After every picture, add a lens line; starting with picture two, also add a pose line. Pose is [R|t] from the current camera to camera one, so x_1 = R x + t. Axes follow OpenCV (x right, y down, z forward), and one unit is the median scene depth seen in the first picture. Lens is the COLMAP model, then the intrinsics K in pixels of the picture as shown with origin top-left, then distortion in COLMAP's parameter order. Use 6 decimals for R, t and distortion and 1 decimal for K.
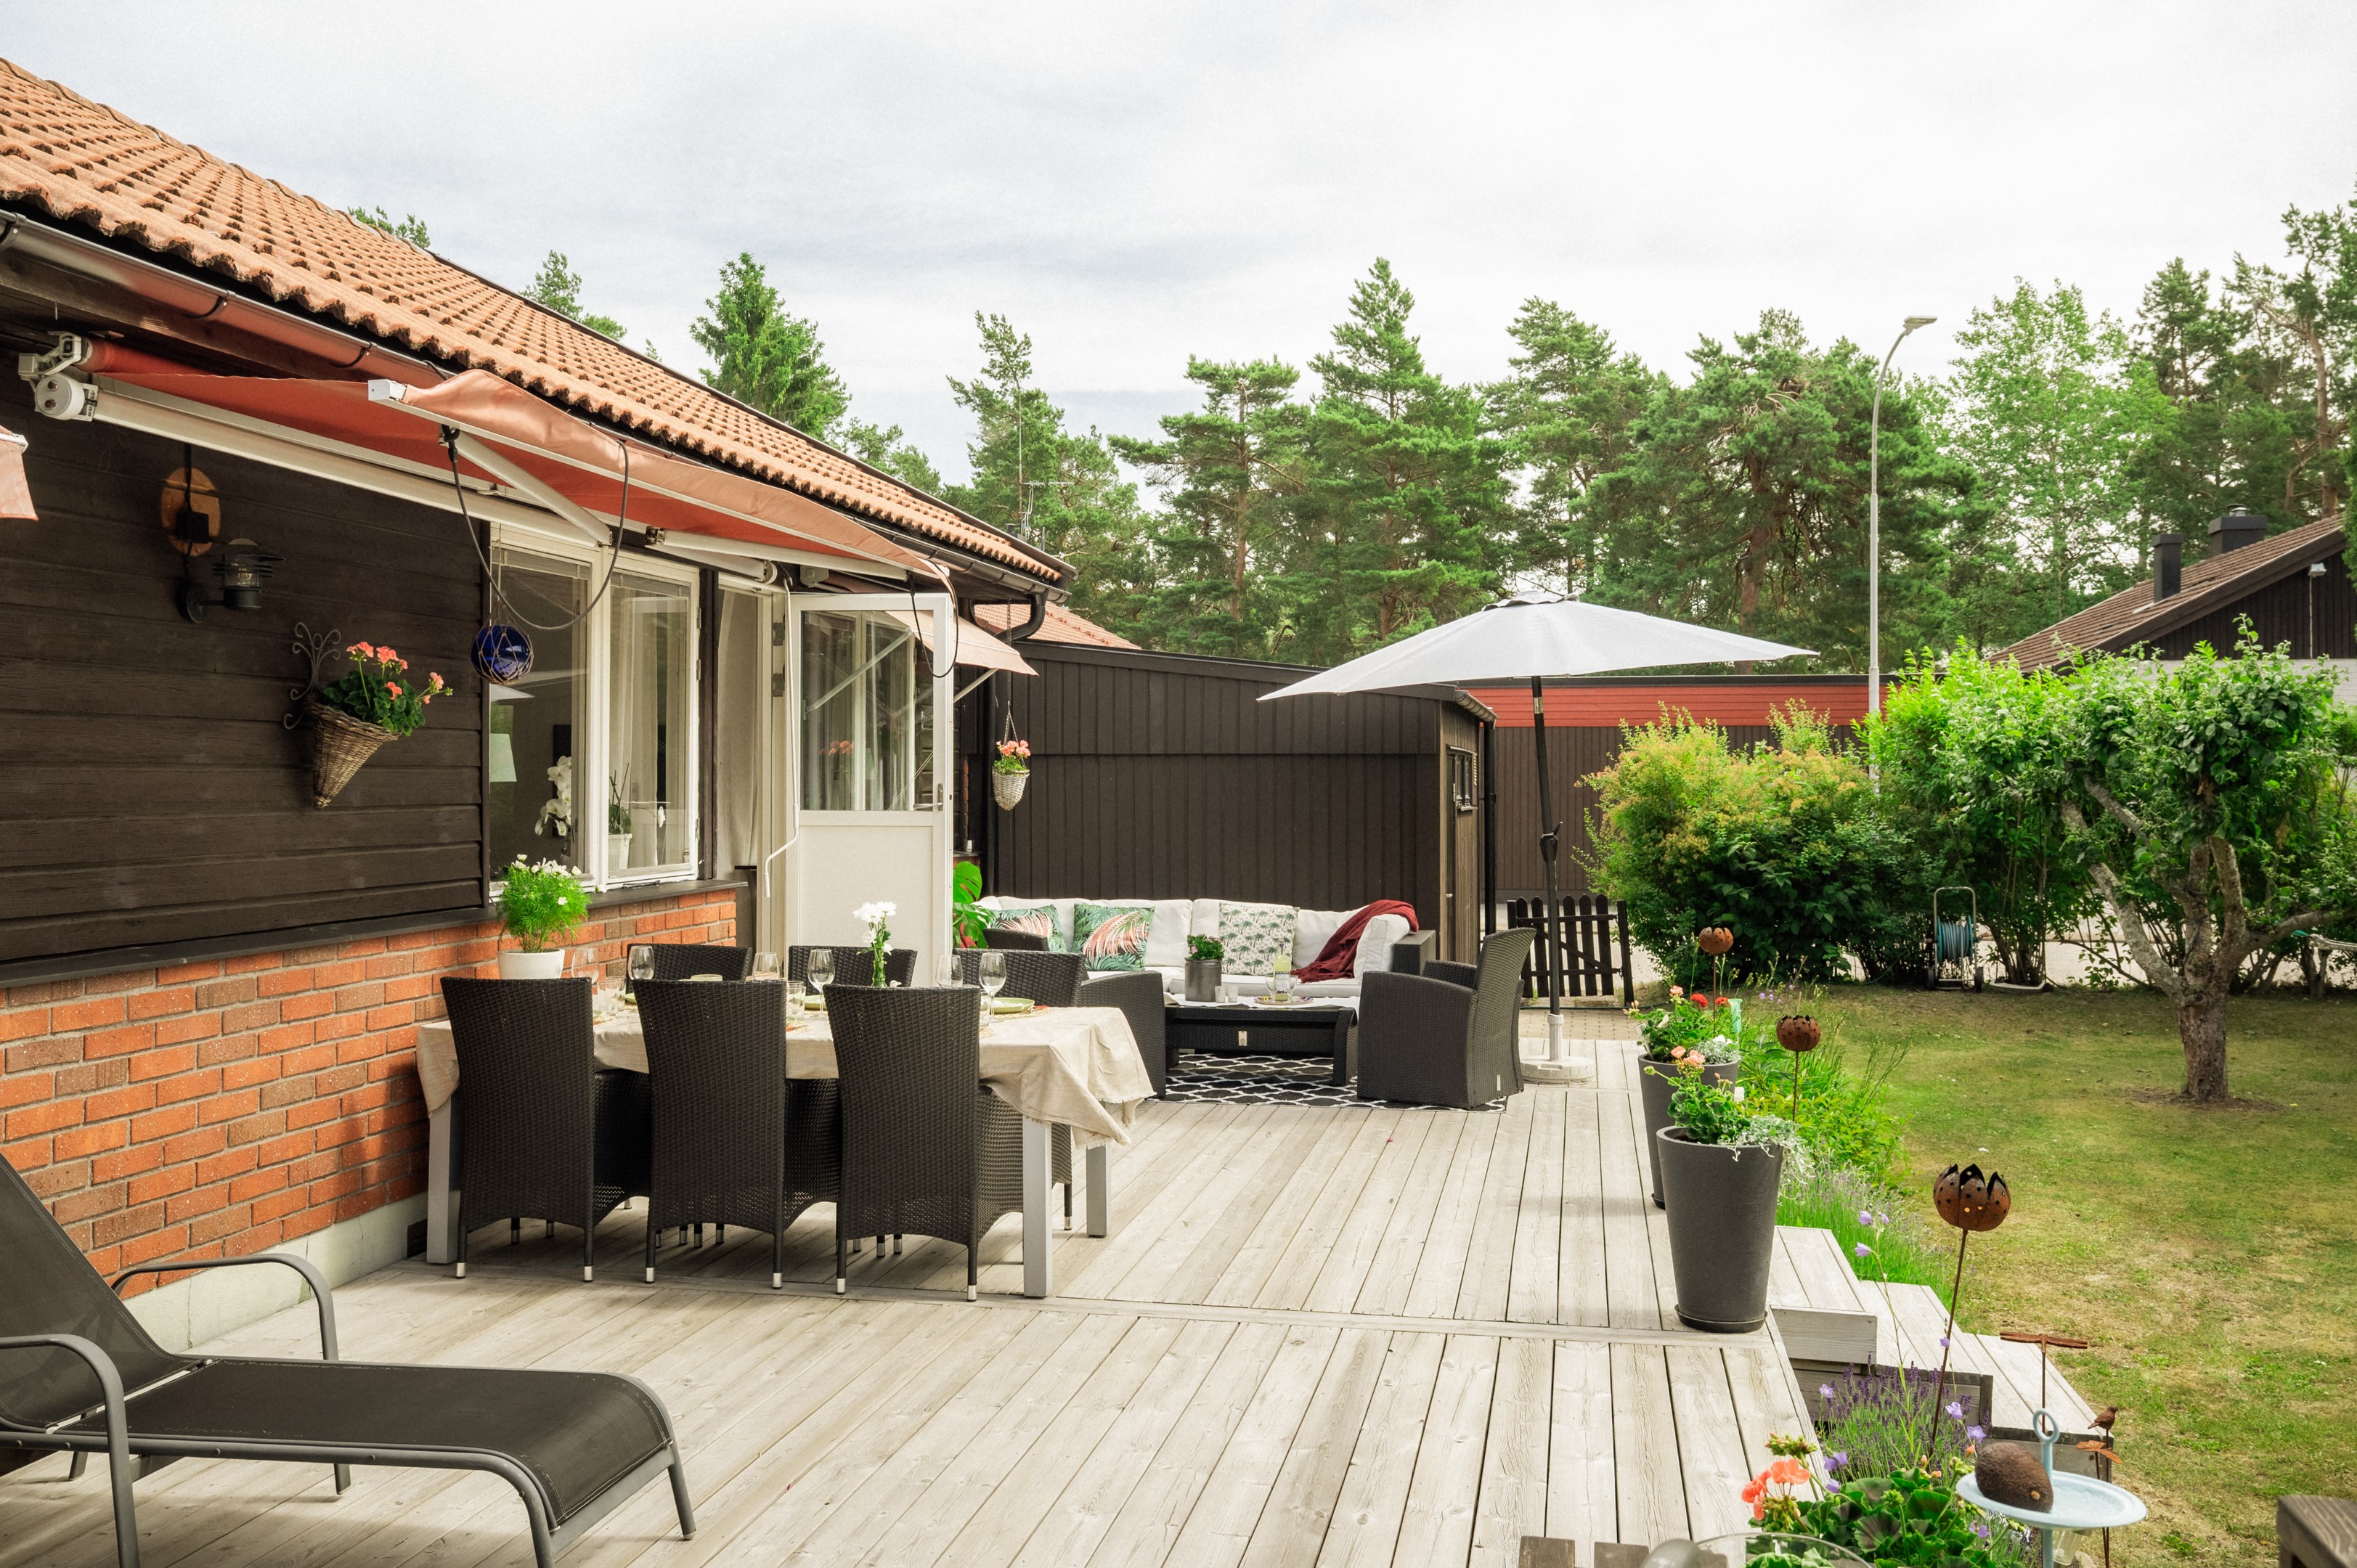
lens RADIAL K [[2004.0, 0, 1178.8], [0, 2004.0, 660.2], [0, 0, 1]] dist [0.003121, -0.003820]
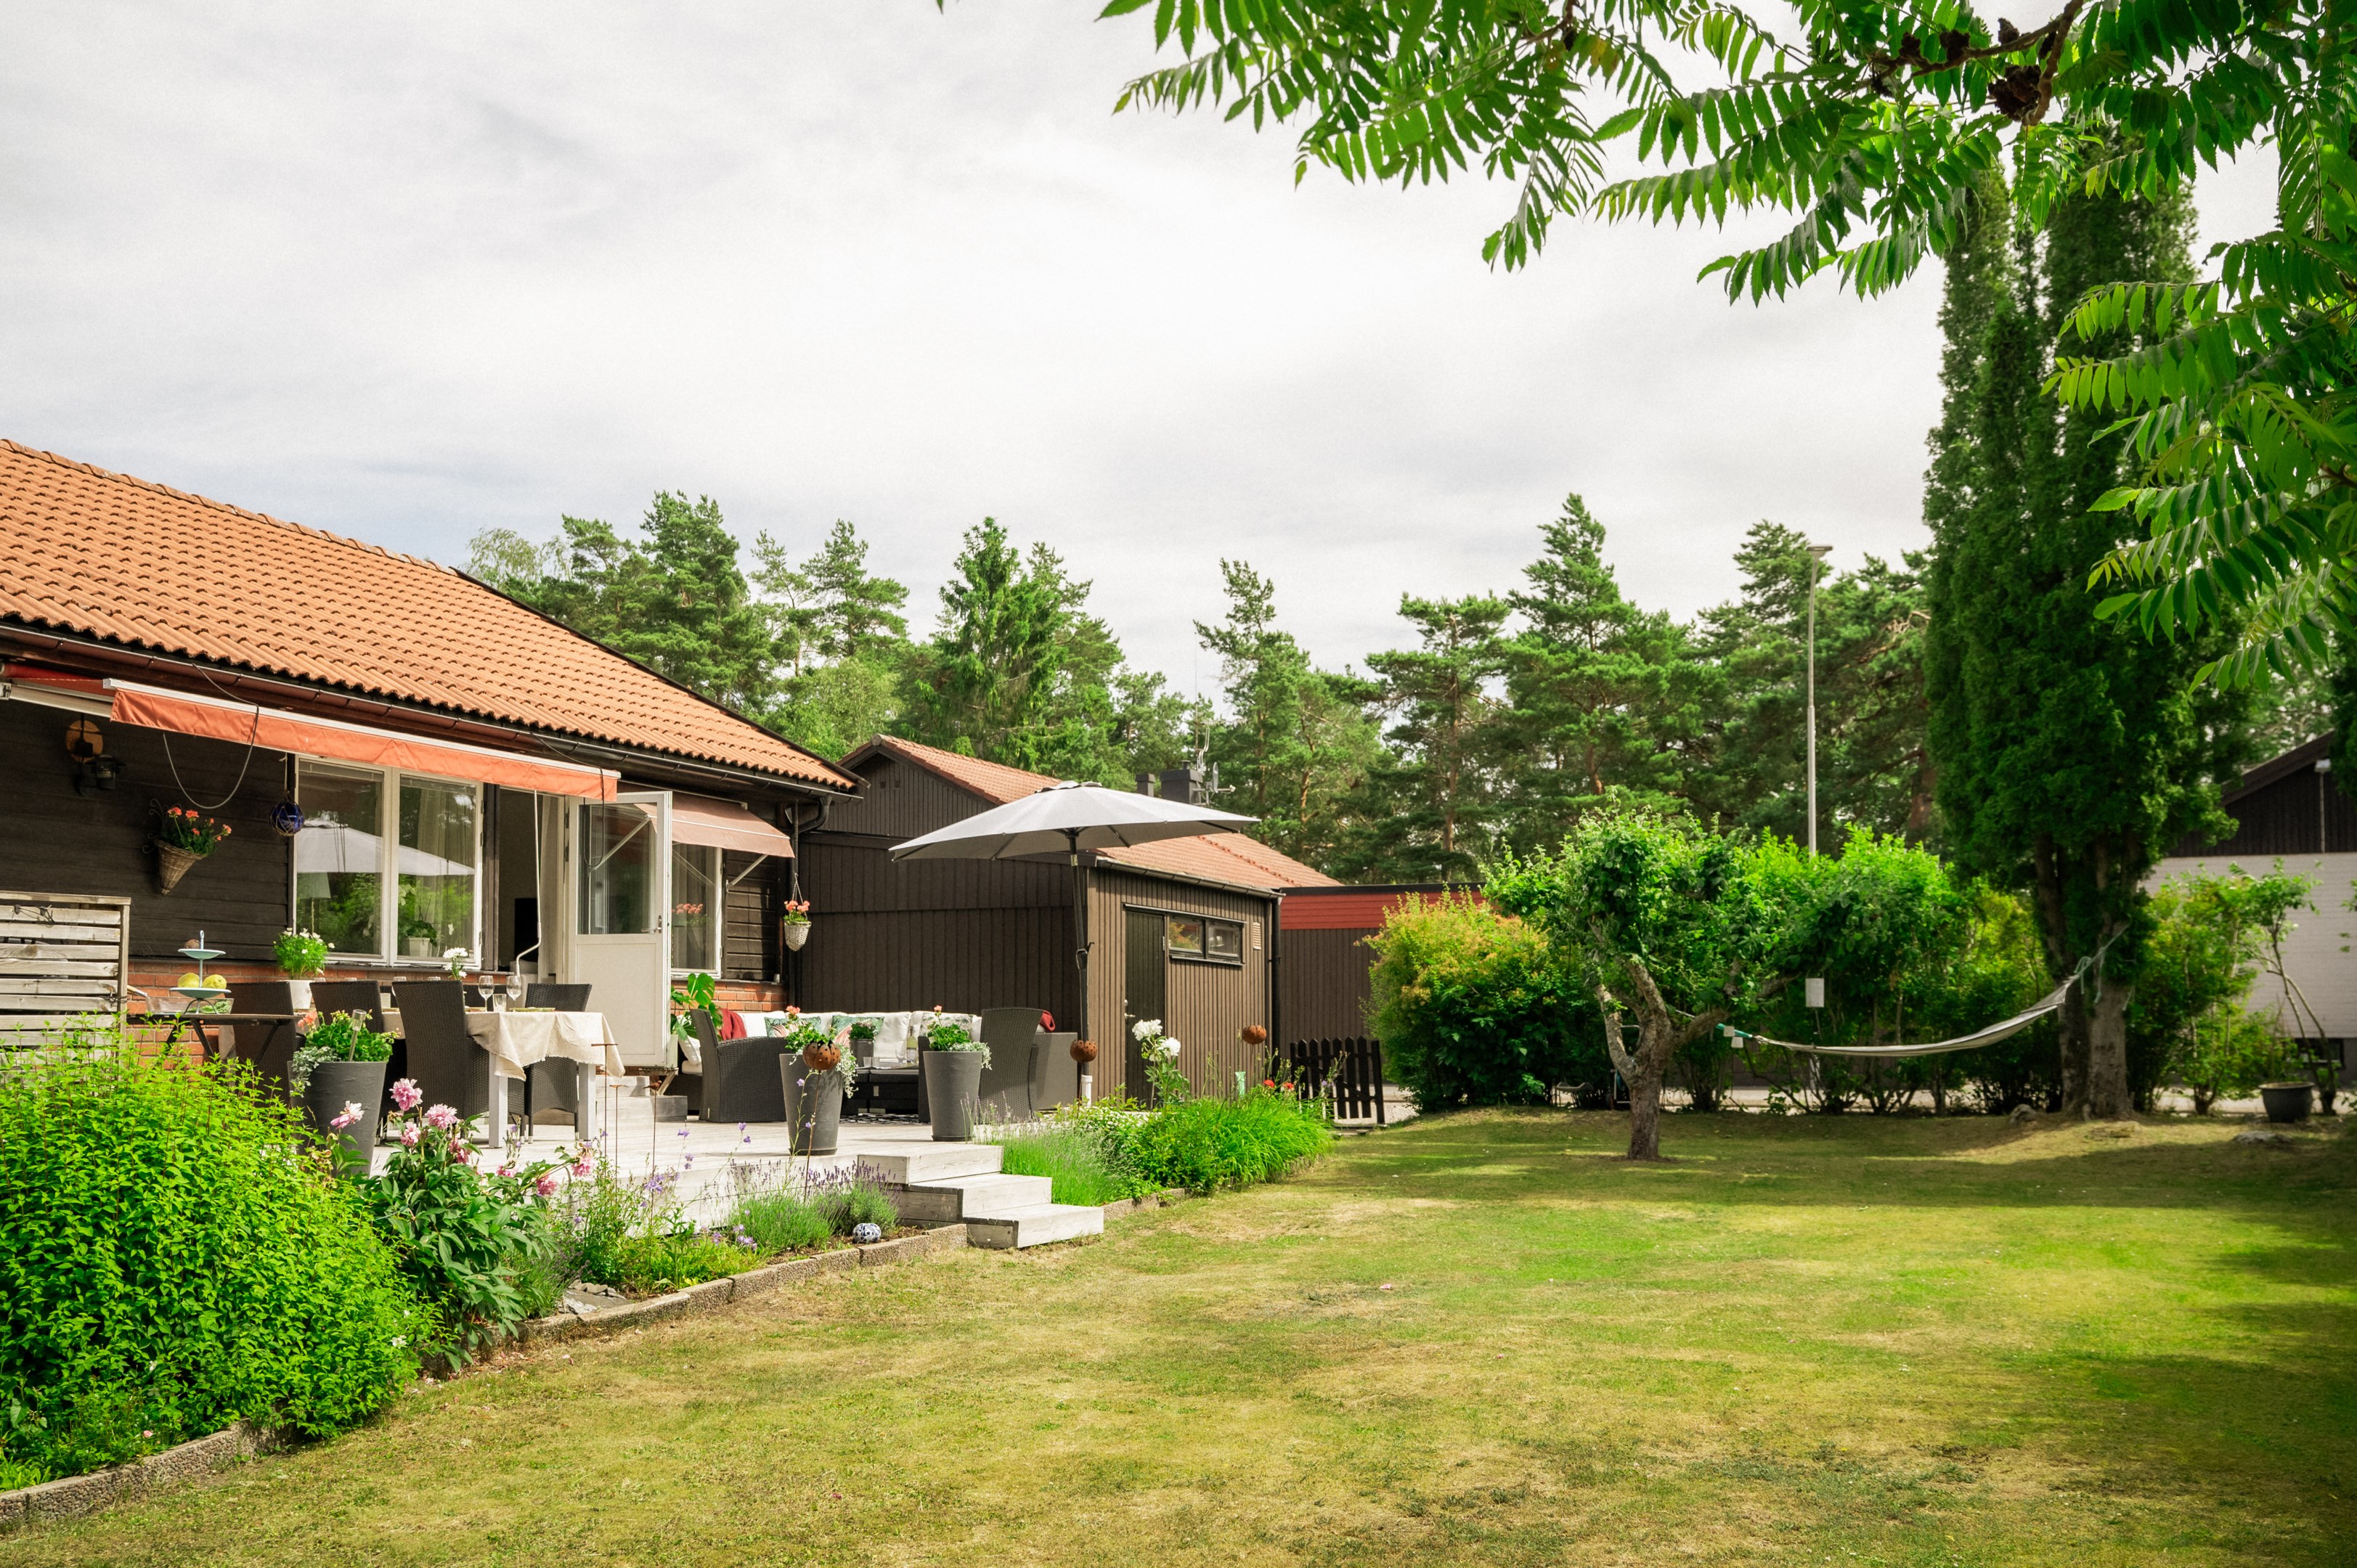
lens RADIAL K [[2145.3, 0, 1178.5], [0, 2145.3, 784.0], [0, 0, 1]] dist [0.011741, 0.005851]
pose [[0.980495, -0.025673, -0.194860, 0.111951], [0.013723, 0.997955, -0.062430, 0.013174], [0.196065, 0.058539, 0.978842, -0.100395]]
